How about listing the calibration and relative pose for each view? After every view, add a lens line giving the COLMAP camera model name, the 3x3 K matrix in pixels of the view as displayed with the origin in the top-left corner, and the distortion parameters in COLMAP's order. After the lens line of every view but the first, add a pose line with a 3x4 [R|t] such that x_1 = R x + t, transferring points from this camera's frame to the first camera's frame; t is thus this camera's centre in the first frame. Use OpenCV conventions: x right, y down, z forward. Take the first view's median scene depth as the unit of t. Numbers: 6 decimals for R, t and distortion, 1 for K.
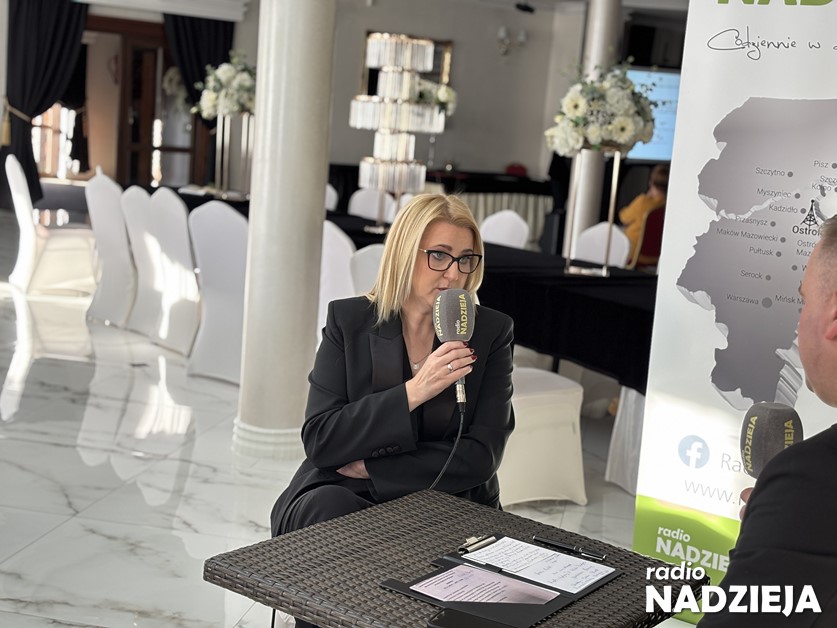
lens RADIAL K [[1263.5, 0, 418.5], [0, 1263.5, 314.0], [0, 0, 1]] dist [0.270148, -1.124056]
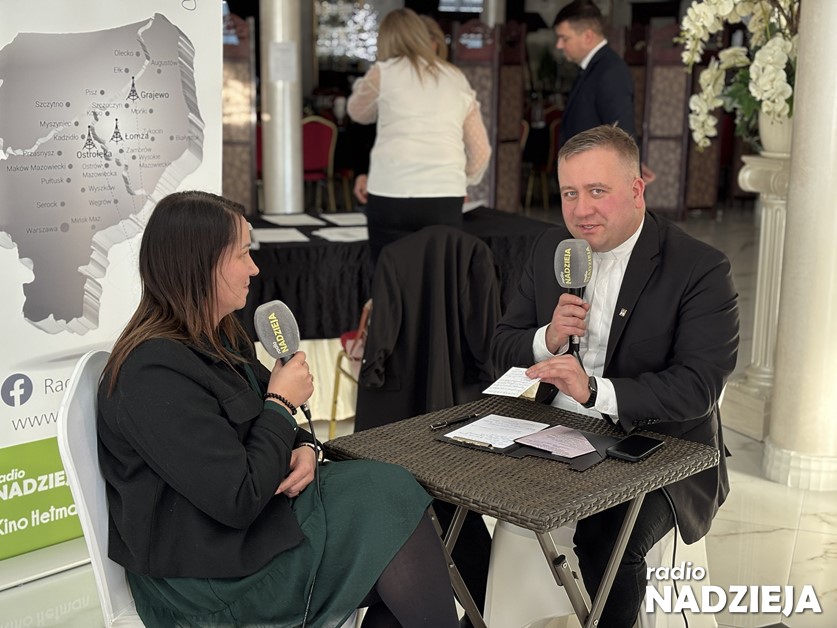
lens RADIAL K [[1263.5, 0, 423.8], [0, 1263.5, 306.7], [0, 0, 1]] dist [0.262310, -1.011690]
pose [[0.151958, -0.275402, 0.949243, -0.678931], [0.149462, 0.955755, 0.253365, -0.163399], [-0.977021, 0.103375, 0.186396, 0.495862]]
